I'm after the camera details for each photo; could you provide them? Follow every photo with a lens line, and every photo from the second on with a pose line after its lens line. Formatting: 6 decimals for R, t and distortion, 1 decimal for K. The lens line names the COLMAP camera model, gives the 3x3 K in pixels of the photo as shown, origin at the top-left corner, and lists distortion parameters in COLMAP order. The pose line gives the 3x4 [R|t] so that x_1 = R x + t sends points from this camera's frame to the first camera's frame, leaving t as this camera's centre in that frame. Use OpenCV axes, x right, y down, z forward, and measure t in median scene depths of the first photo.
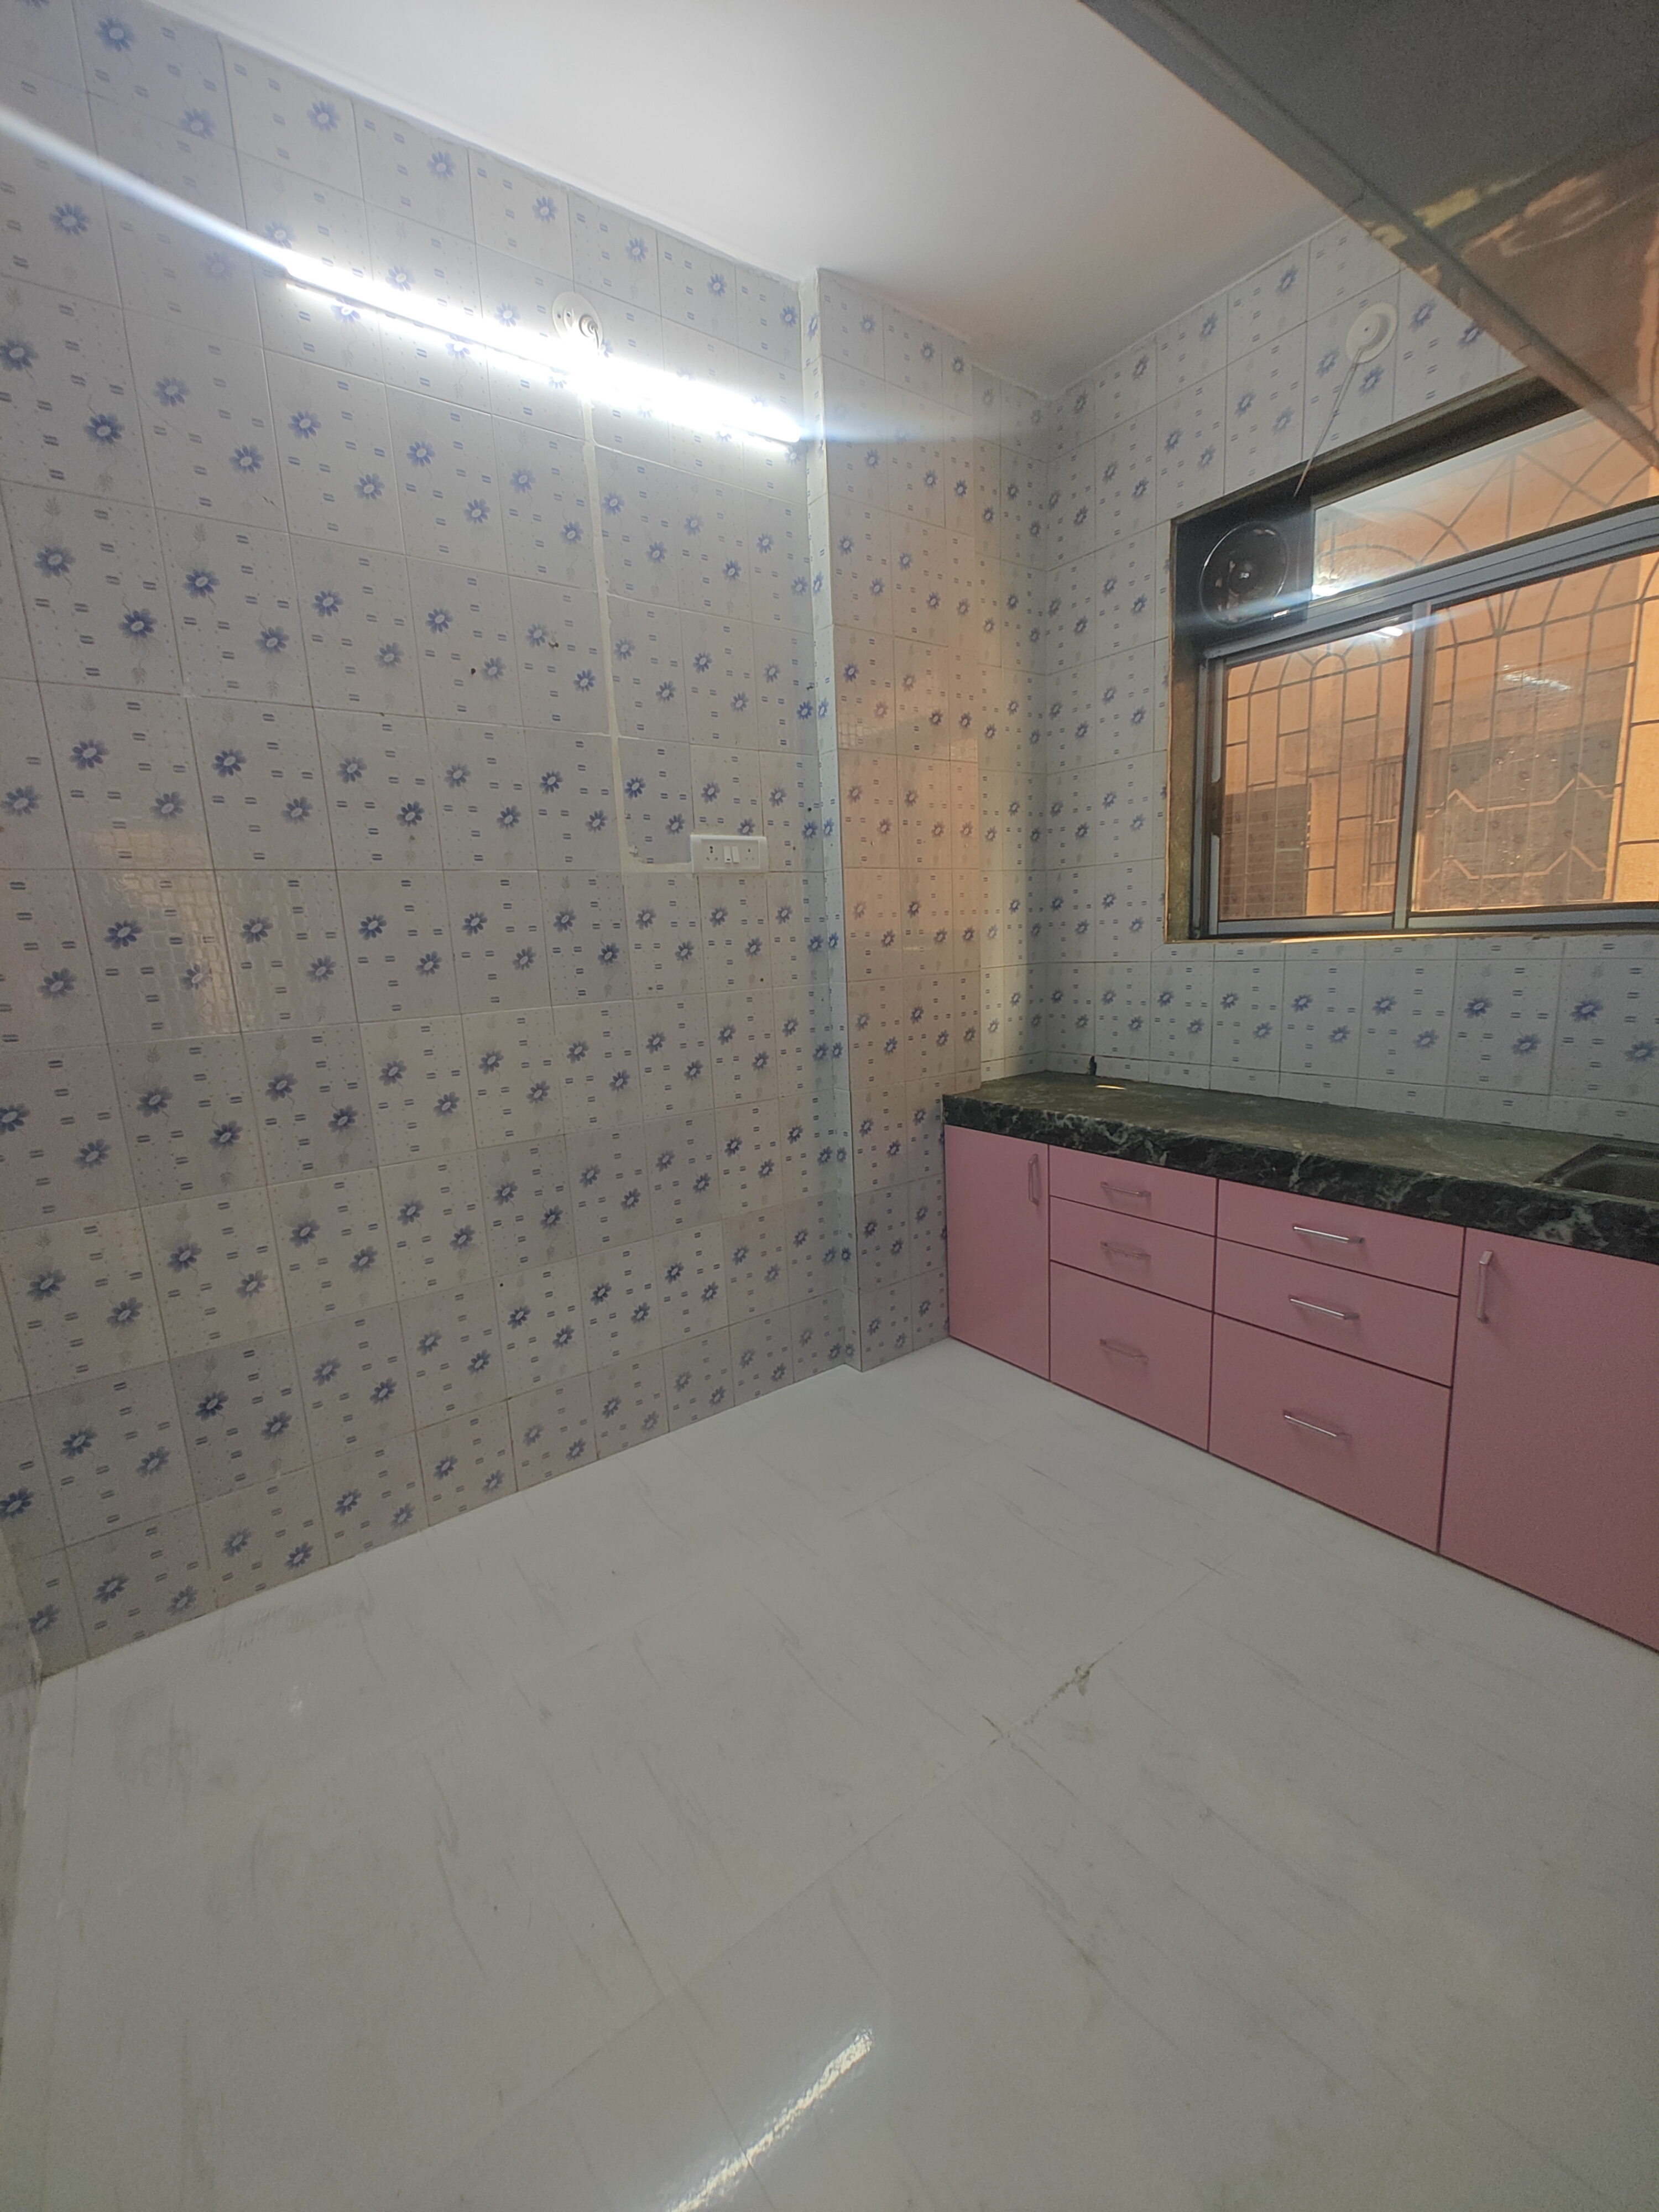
lens RADIAL K [[942.4, 0, 831.1], [0, 942.4, 1110.4], [0, 0, 1]] dist [0.001276, -0.000090]
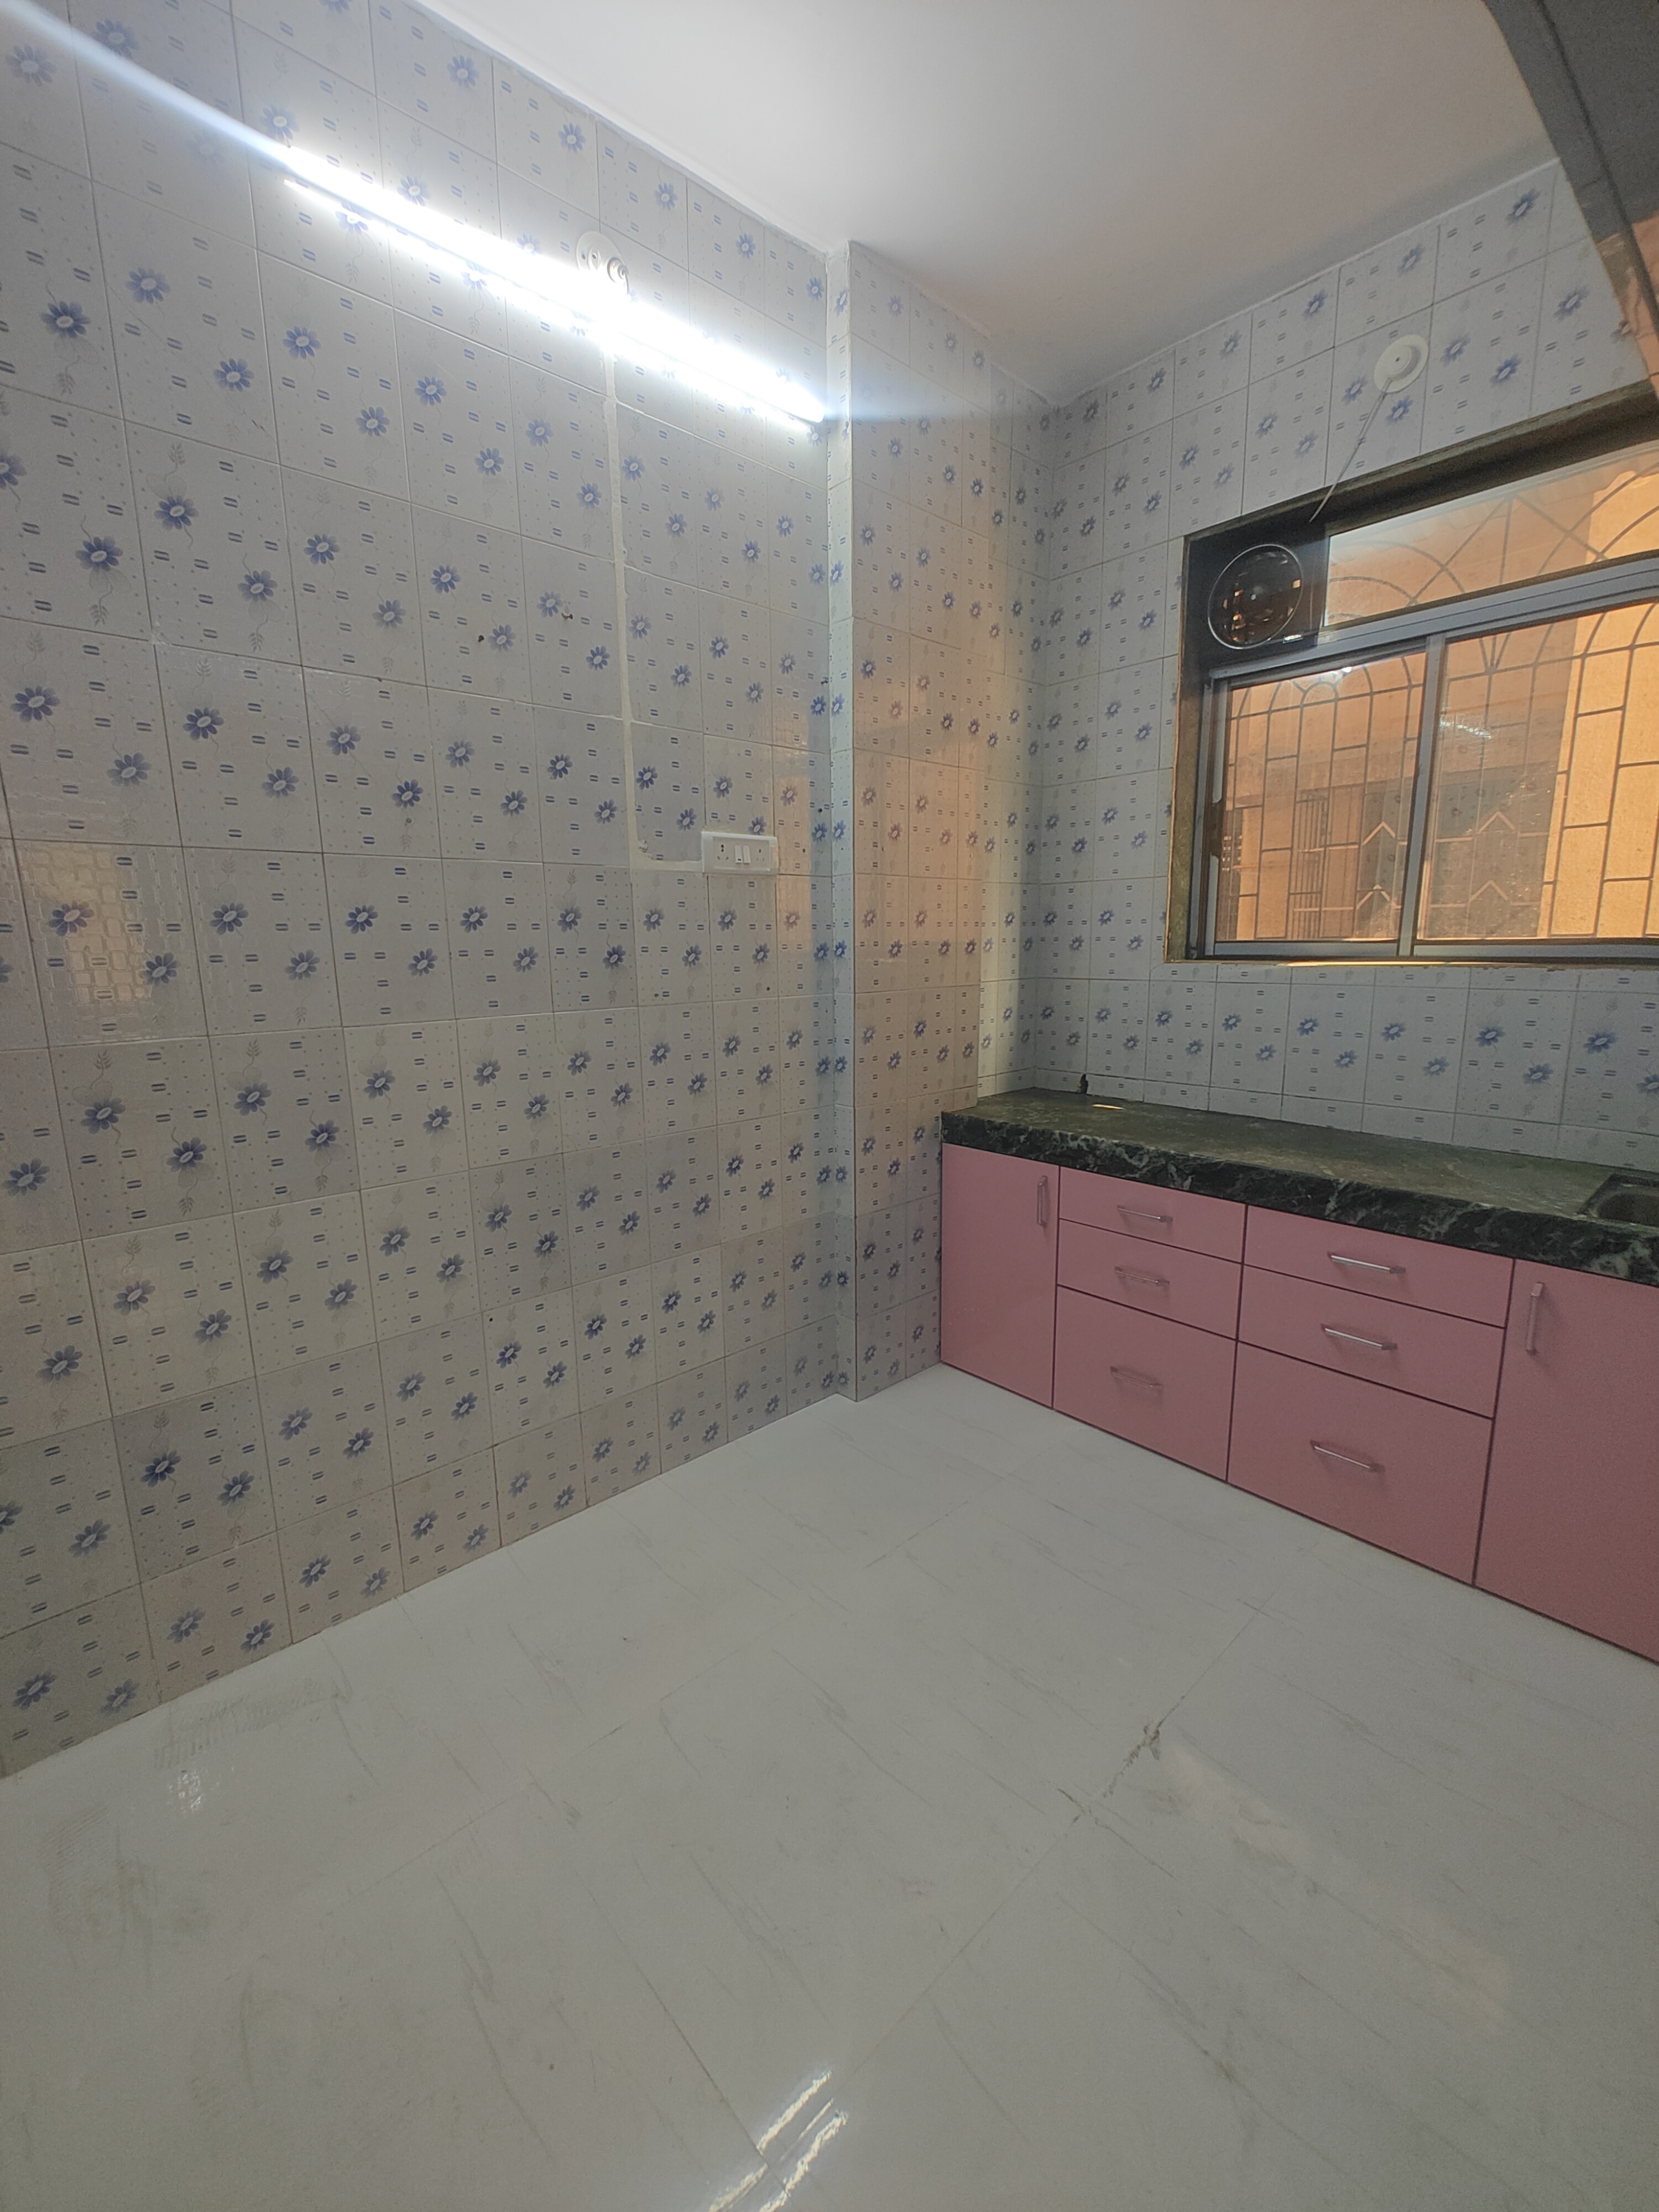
lens RADIAL K [[942.4, 0, 836.1], [0, 942.4, 1110.0], [0, 0, 1]] dist [0.001276, -0.000090]
pose [[0.994416, 0.014043, 0.104593, -0.120828], [-0.013347, 0.999884, -0.007349, -0.013569], [-0.104684, 0.005912, 0.994488, 0.068367]]
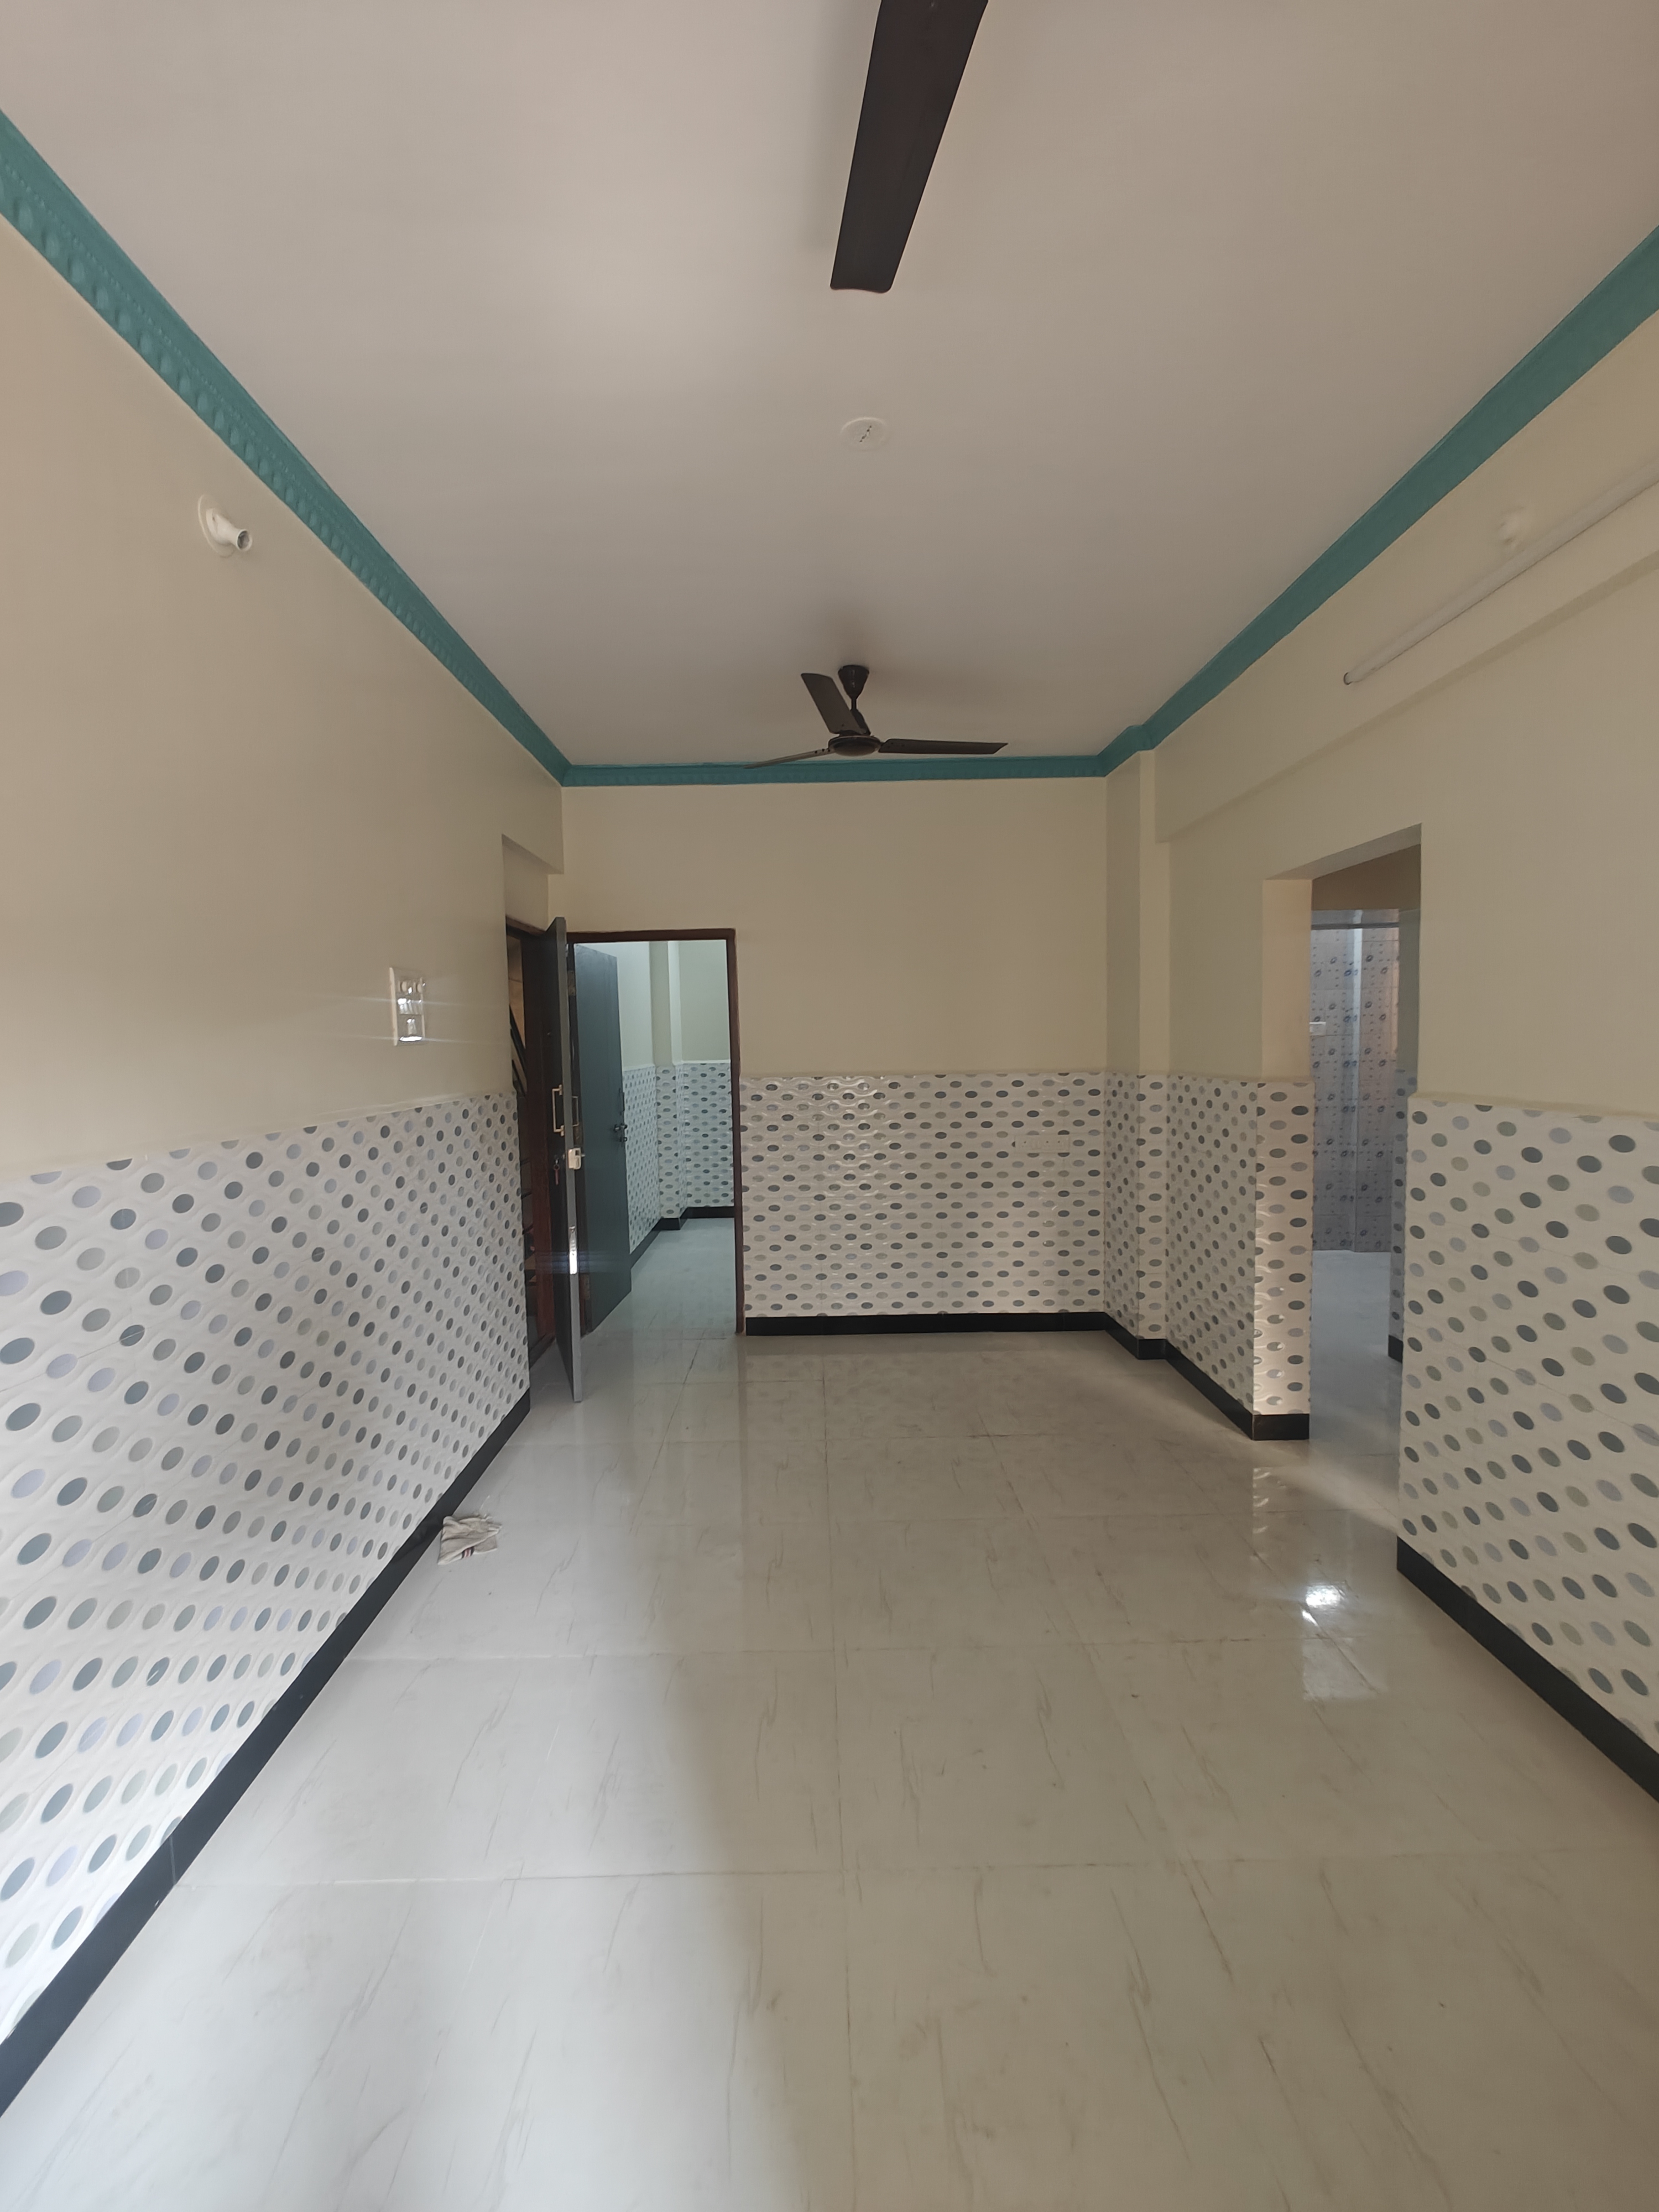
lens RADIAL K [[942.4, 0, 834.6], [0, 942.4, 1114.4], [0, 0, 1]] dist [0.001276, -0.000090]
pose [[0.822143, 0.068300, -0.565168, 0.342188], [-0.124651, 0.990283, -0.061654, 0.322672], [0.555466, 0.121137, 0.822669, -2.081411]]
